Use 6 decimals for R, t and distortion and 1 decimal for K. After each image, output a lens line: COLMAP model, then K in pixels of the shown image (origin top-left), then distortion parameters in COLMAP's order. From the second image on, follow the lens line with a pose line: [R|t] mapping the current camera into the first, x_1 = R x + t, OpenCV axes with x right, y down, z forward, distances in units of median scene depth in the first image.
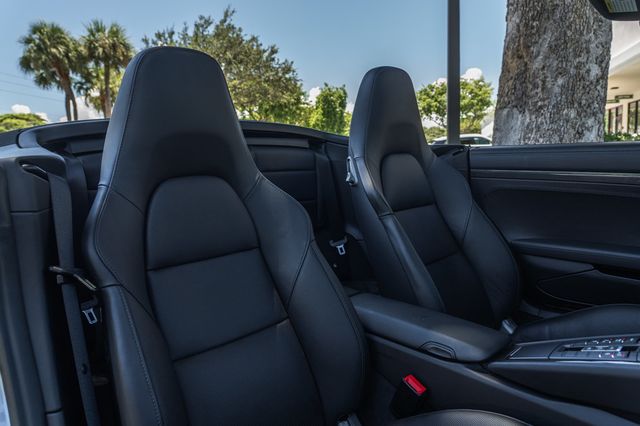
lens RADIAL K [[462.2, 0, 306.9], [0, 462.2, 217.5], [0, 0, 1]] dist [-0.020798, 0.019107]
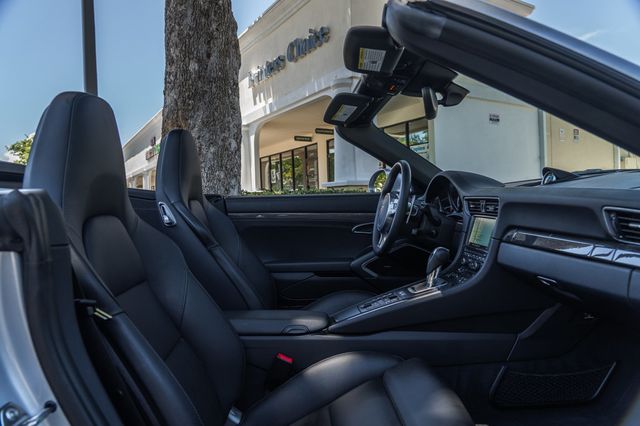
lens RADIAL K [[462.2, 0, 317.2], [0, 462.2, 213.0], [0, 0, 1]] dist [-0.020798, 0.019107]
pose [[0.644775, -0.009857, 0.764309, -0.241772], [0.112662, 0.990222, -0.082272, 0.015547], [-0.756024, 0.139155, 0.639581, -0.011380]]
